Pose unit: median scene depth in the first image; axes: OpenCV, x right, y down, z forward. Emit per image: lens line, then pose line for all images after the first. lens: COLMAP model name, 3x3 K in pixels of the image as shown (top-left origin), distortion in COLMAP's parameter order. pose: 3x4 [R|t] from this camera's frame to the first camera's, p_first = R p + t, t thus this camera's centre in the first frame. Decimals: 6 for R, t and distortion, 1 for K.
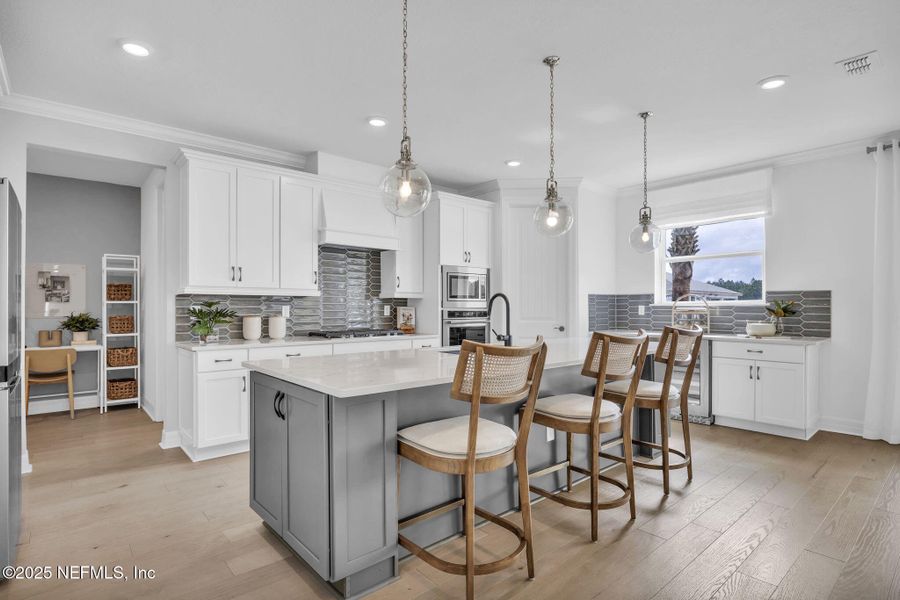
lens RADIAL K [[451.0, 0, 451.6], [0, 451.0, 314.3], [0, 0, 1]] dist [-0.009439, 0.002410]
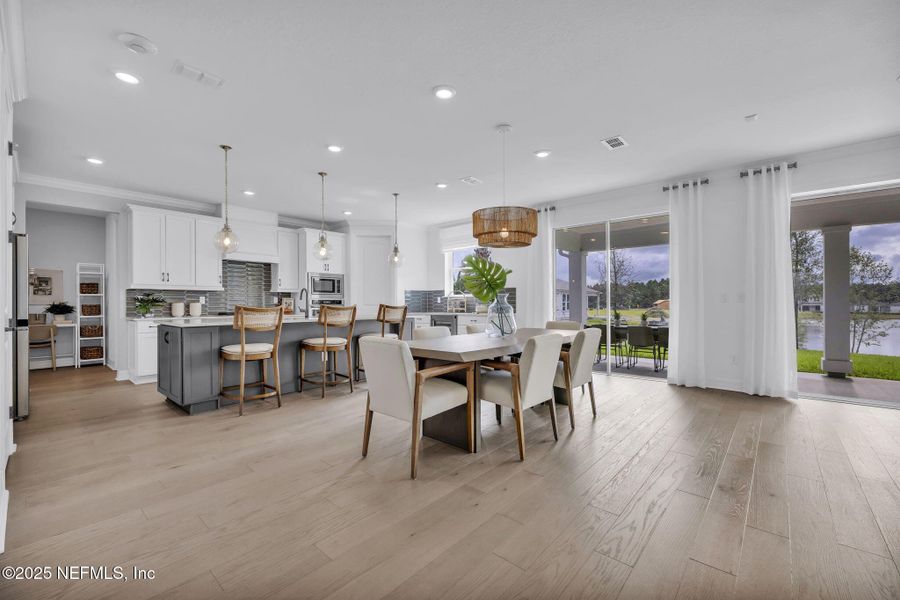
lens RADIAL K [[366.5, 0, 444.8], [0, 366.5, 309.3], [0, 0, 1]] dist [0.002053, -0.000285]
pose [[0.992195, -0.005290, 0.124581, 0.313498], [0.005291, 0.999986, 0.000330, 0.029239], [-0.124581, 0.000332, 0.992209, -0.401311]]
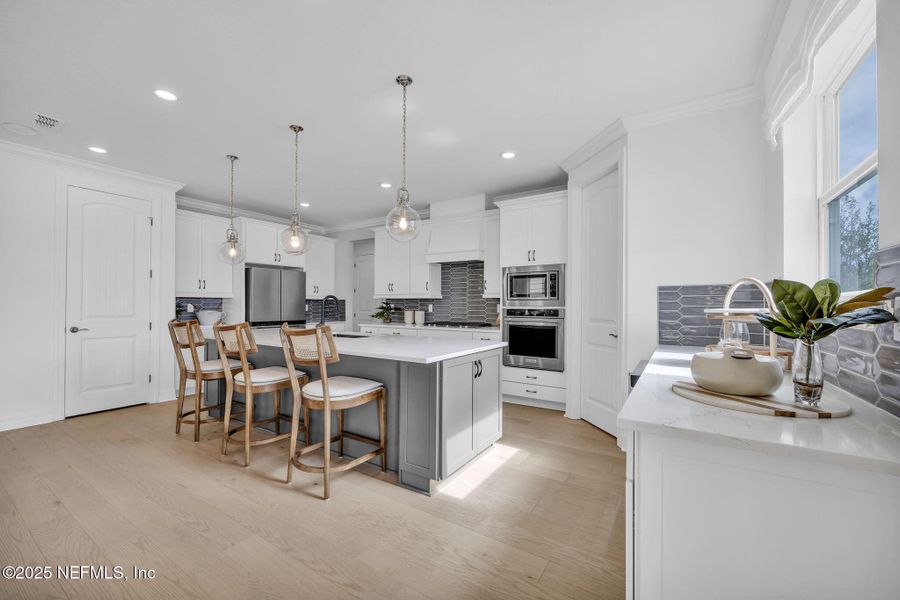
lens RADIAL K [[366.5, 0, 444.8], [0, 366.5, 301.3], [0, 0, 1]] dist [0.002053, -0.000285]
pose [[0.274695, -0.008154, -0.961497, 0.808625], [-0.019222, 0.999718, -0.013970, -0.011575], [0.961339, 0.022319, 0.274461, 0.632754]]
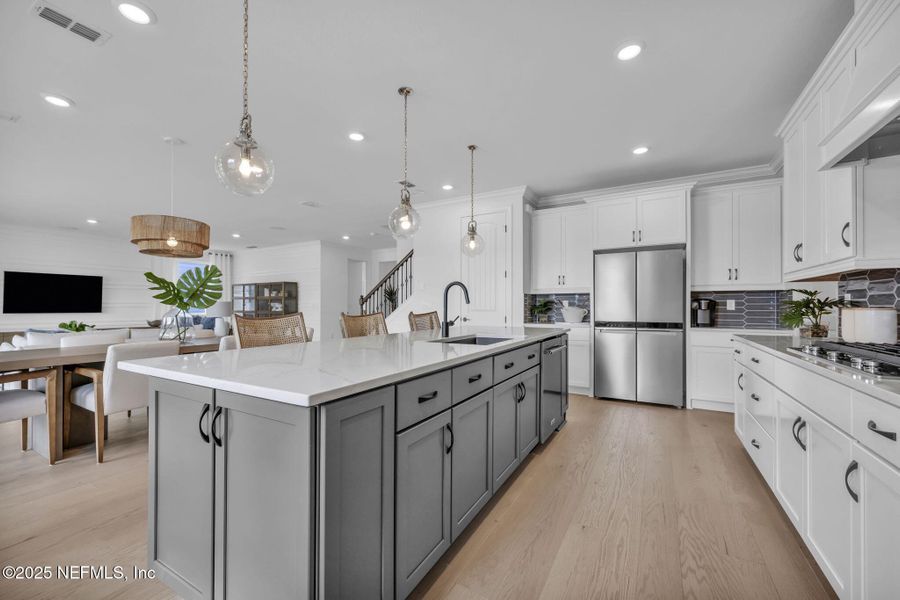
lens RADIAL K [[366.5, 0, 450.1], [0, 366.5, 301.8], [0, 0, 1]] dist [0.002053, -0.000285]
pose [[-0.944229, -0.012766, -0.329042, 0.238061], [-0.011345, 0.999916, -0.006238, 0.009315], [0.329094, -0.002157, -0.944295, 1.114346]]
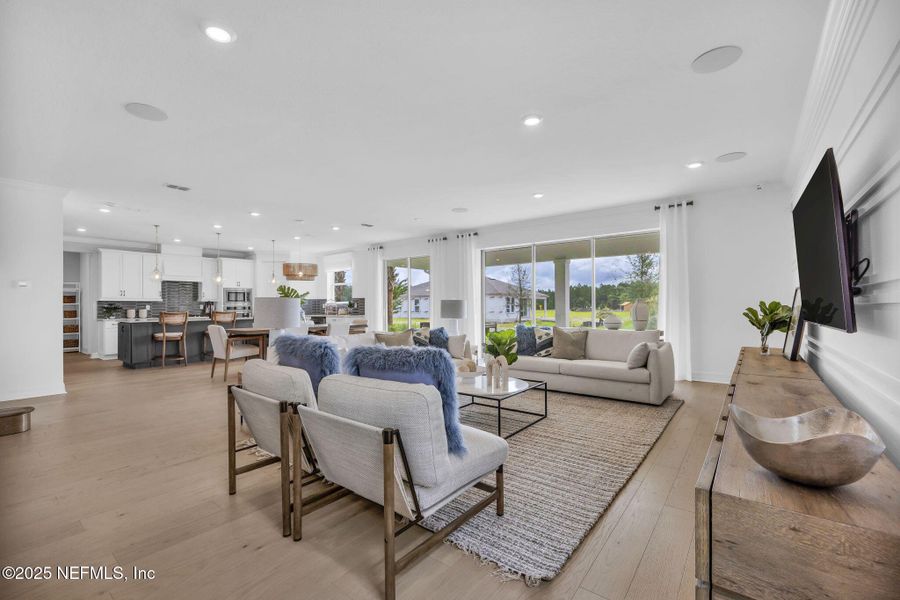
lens RADIAL K [[381.2, 0, 446.9], [0, 381.2, 308.3], [0, 0, 1]] dist [-0.011740, -0.000195]
pose [[0.983537, -0.009242, 0.180471, 0.795052], [0.010878, 0.999908, -0.008079, 0.030360], [-0.180380, 0.009909, 0.983547, -1.222587]]
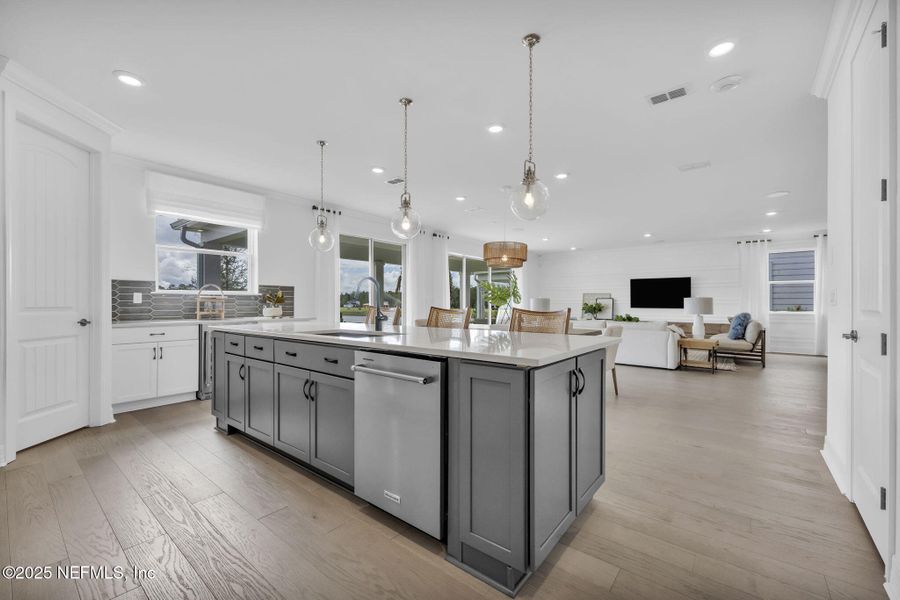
lens RADIAL K [[366.5, 0, 449.9], [0, 366.5, 301.5], [0, 0, 1]] dist [0.002053, -0.000285]
pose [[-0.180551, 0.004104, 0.983557, -0.471784], [0.016967, 0.999855, -0.001058, 0.010198], [-0.983419, 0.016497, -0.180595, 0.593812]]
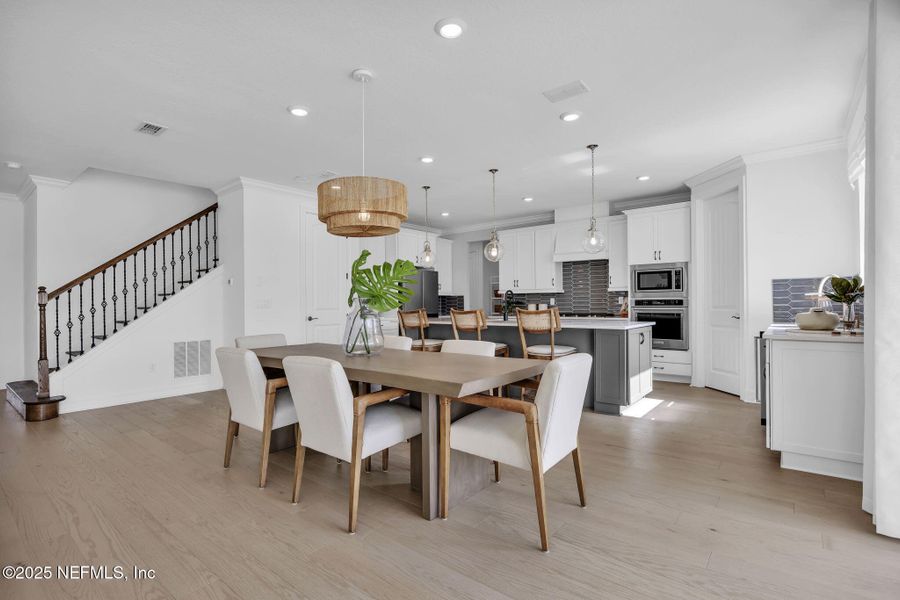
lens RADIAL K [[426.7, 0, 454.7], [0, 426.7, 300.0], [0, 0, 1]] dist [0.000656, -0.001423]
pose [[0.179808, -0.009863, -0.983652, 1.118263], [-0.007606, 0.999906, -0.011416, 0.009751], [0.983672, 0.009534, 0.179716, 0.284313]]
